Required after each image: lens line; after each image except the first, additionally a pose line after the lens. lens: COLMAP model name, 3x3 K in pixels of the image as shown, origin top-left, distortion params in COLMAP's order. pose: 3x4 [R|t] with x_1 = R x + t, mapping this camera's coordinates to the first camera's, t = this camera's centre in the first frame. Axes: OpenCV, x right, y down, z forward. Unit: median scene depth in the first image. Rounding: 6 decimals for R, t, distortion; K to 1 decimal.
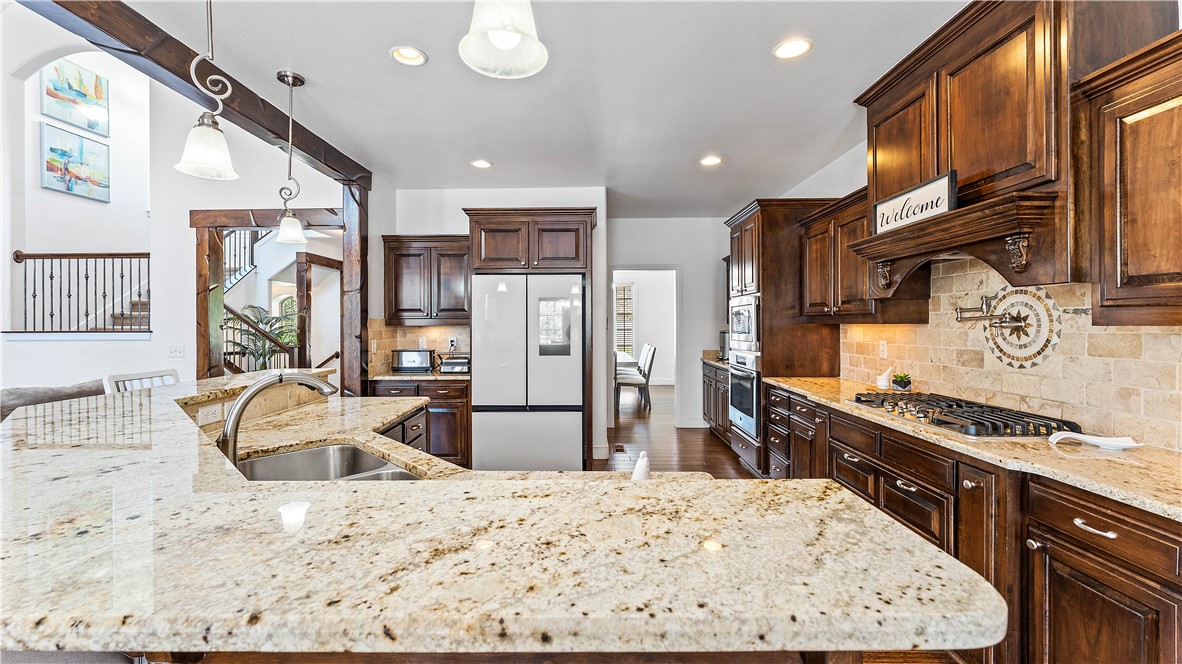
lens RADIAL K [[474.7, 0, 583.5], [0, 474.7, 326.2], [0, 0, 1]] dist [-0.001190, -0.000012]
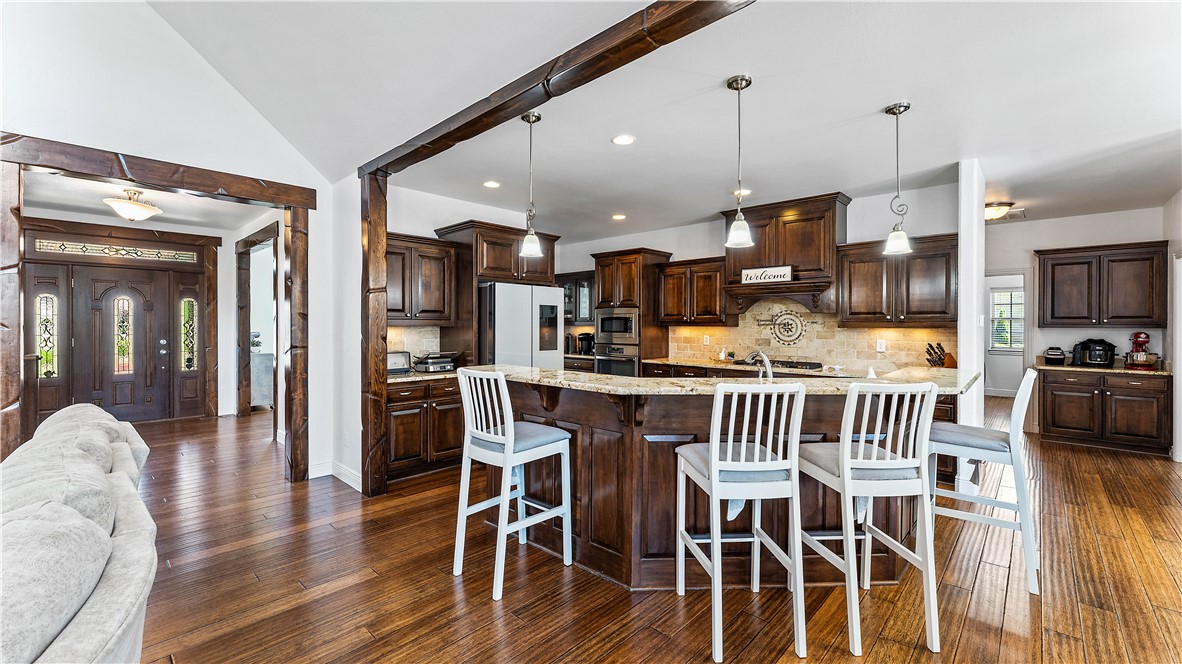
lens RADIAL K [[474.7, 0, 583.5], [0, 474.7, 326.2], [0, 0, 1]] dist [-0.001190, -0.000012]
pose [[0.677139, 0.003946, 0.735844, -0.903412], [-0.002699, 0.999992, -0.002879, 0.000476], [-0.735850, -0.000037, 0.677145, 0.068113]]
